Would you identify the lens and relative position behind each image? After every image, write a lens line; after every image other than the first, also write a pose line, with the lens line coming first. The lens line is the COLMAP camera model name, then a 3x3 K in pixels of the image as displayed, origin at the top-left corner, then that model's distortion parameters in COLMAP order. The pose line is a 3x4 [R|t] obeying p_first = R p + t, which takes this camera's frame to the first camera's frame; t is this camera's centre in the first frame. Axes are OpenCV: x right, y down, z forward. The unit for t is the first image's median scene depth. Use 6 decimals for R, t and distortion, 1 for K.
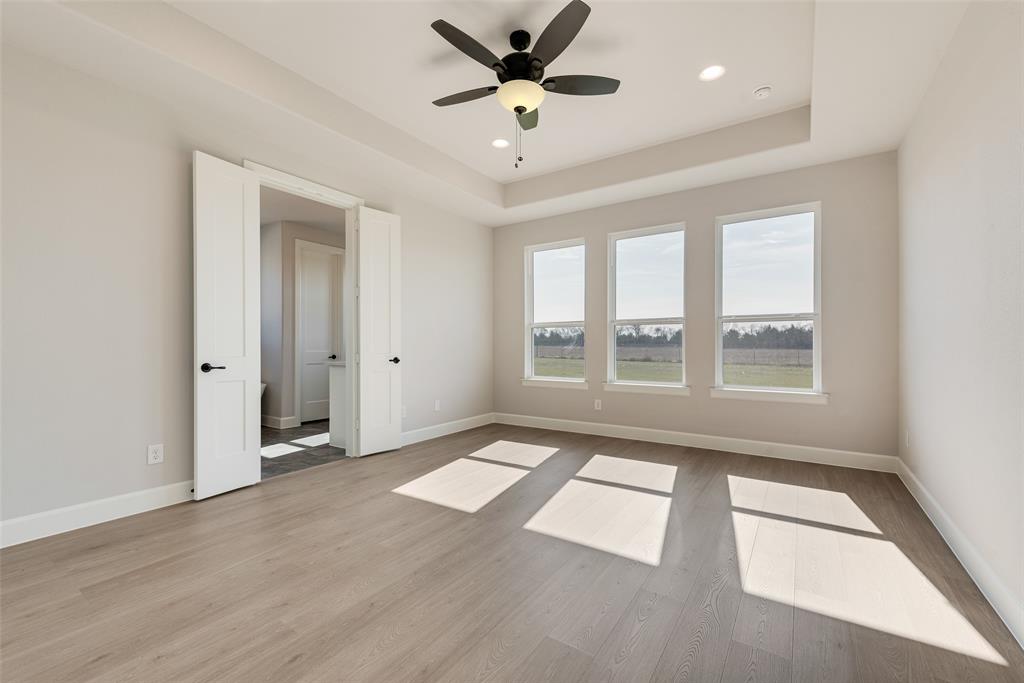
lens RADIAL K [[406.0, 0, 514.5], [0, 406.0, 345.8], [0, 0, 1]] dist [0.002965, 0.000171]
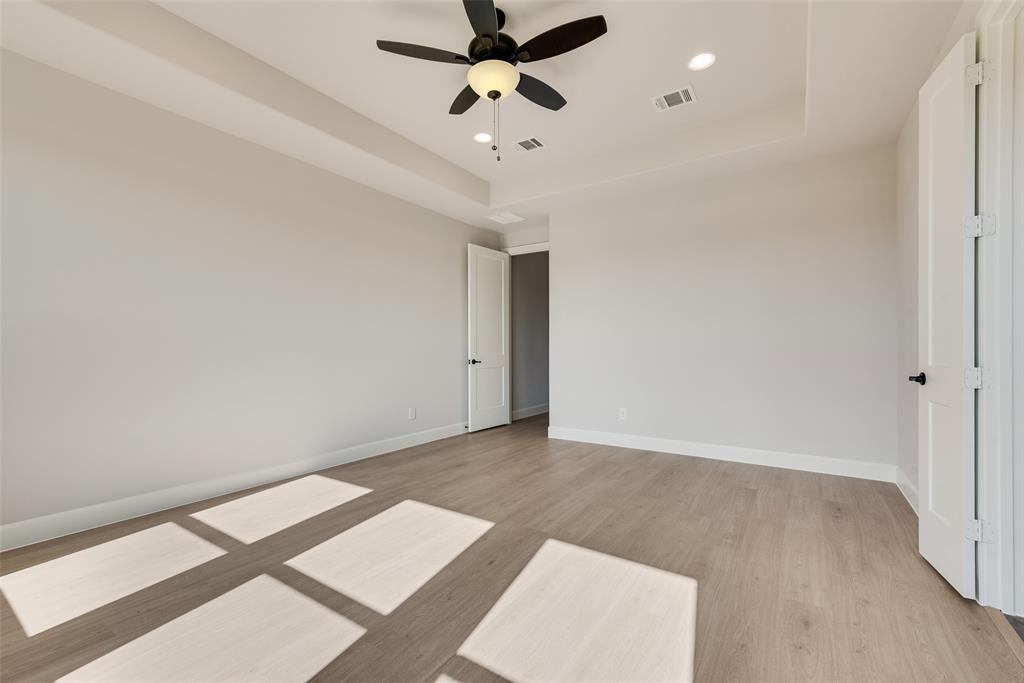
lens RADIAL K [[406.0, 0, 514.5], [0, 406.0, 345.8], [0, 0, 1]] dist [0.002965, 0.000171]
pose [[-0.999974, 0.004824, -0.005324, -0.026931], [0.004825, 0.999988, -0.000063, -0.010912], [0.005324, -0.000088, -0.999986, 2.087936]]
